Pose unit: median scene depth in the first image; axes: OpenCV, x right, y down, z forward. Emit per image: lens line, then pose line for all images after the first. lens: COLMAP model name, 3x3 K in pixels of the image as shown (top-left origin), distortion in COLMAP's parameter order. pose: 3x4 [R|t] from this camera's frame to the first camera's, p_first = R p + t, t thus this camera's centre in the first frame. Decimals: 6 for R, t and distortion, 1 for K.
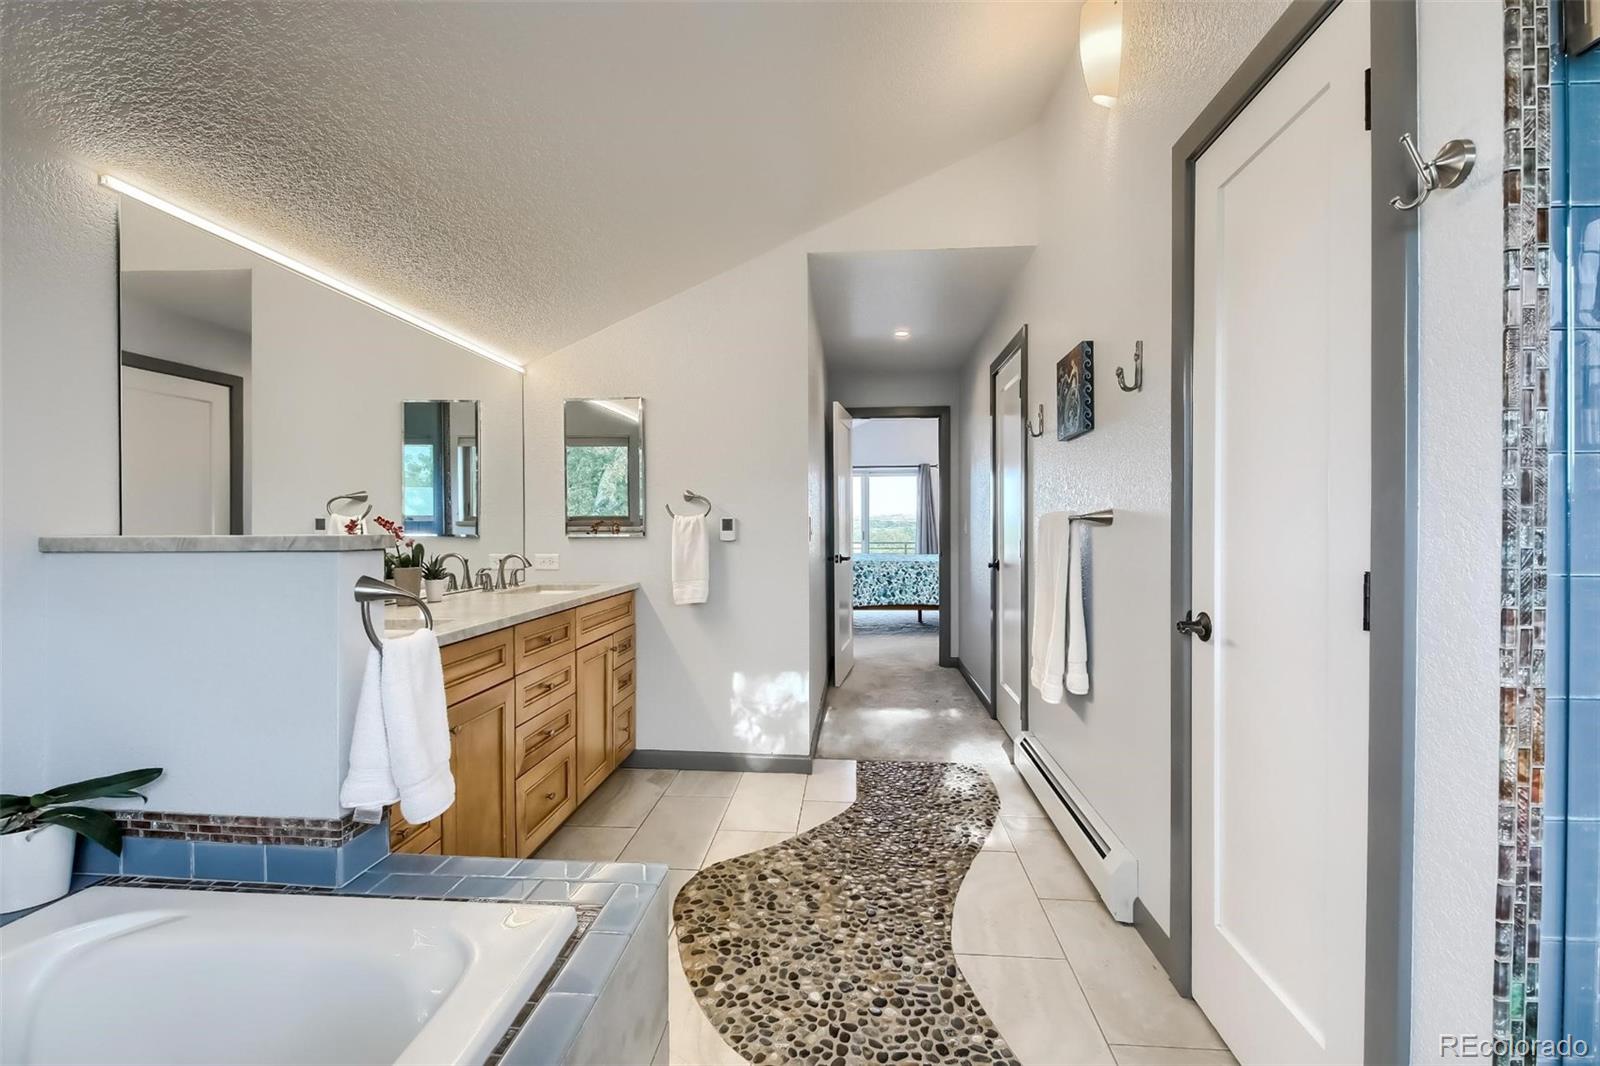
lens RADIAL K [[690.9, 0, 798.2], [0, 690.9, 529.0], [0, 0, 1]] dist [0.000829, 0.000053]
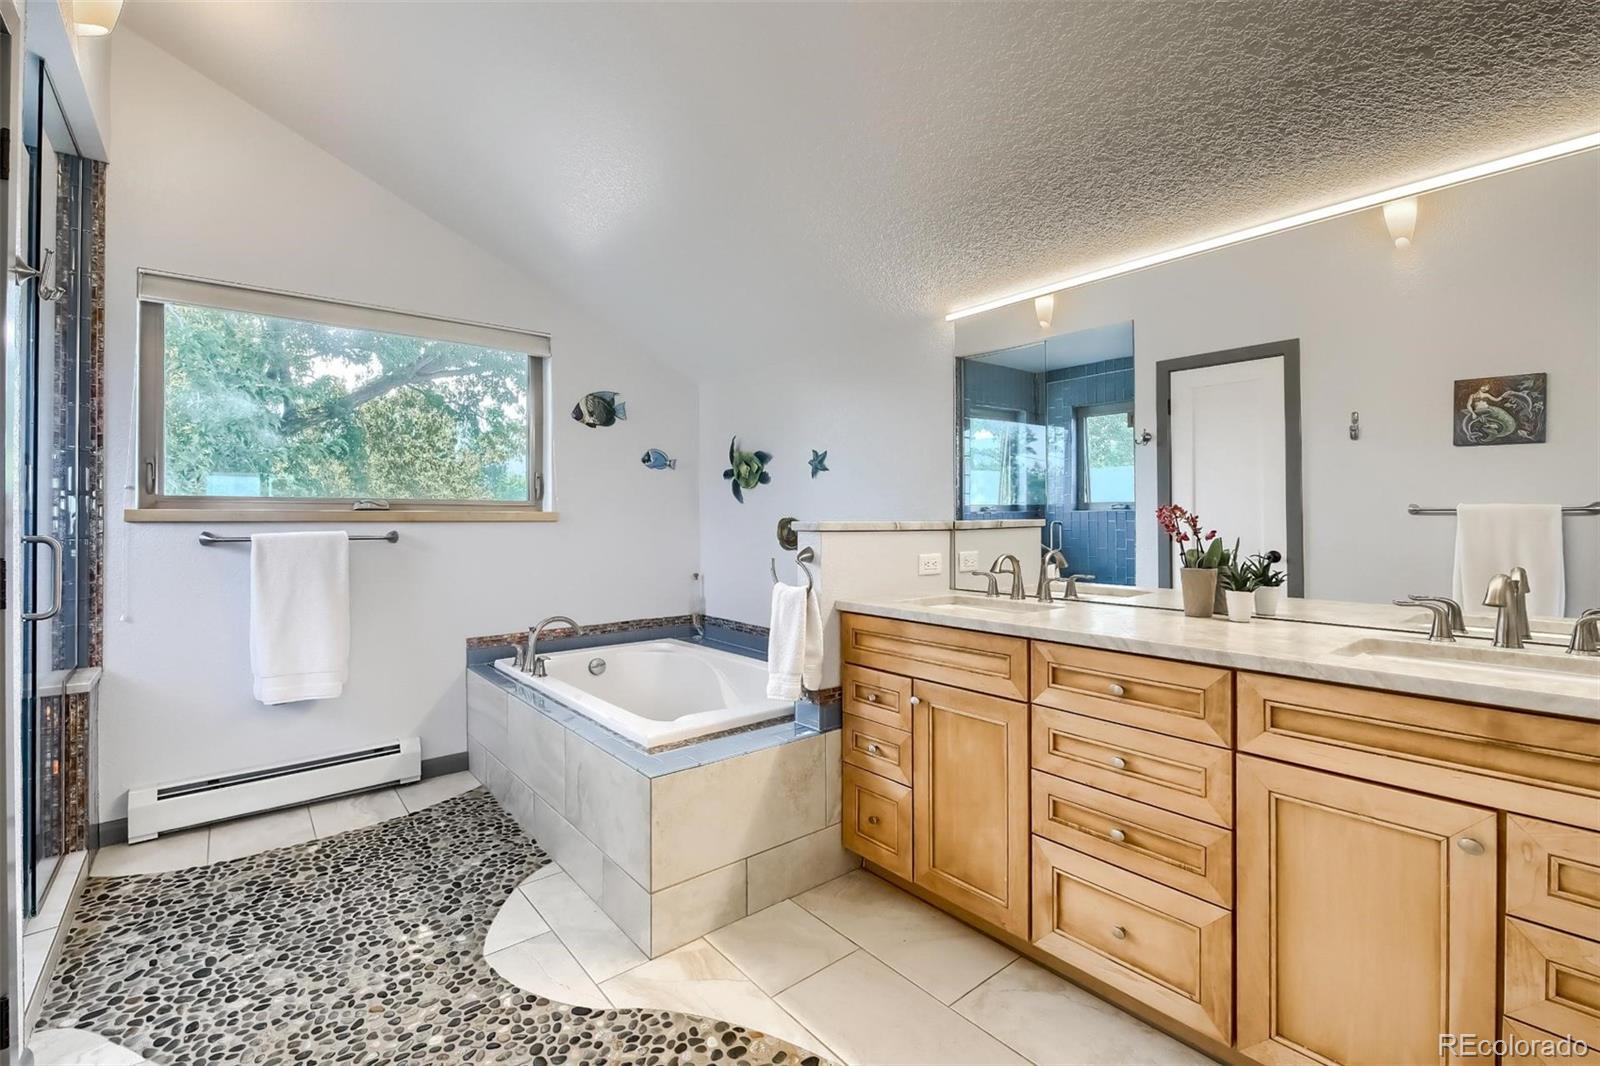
lens RADIAL K [[690.9, 0, 797.5], [0, 690.9, 523.7], [0, 0, 1]] dist [0.000829, 0.000053]
pose [[-0.713659, 0.024014, -0.700082, 0.422281], [0.012847, 0.999693, 0.021194, -0.014879], [0.700376, 0.006132, -0.713748, 1.754806]]
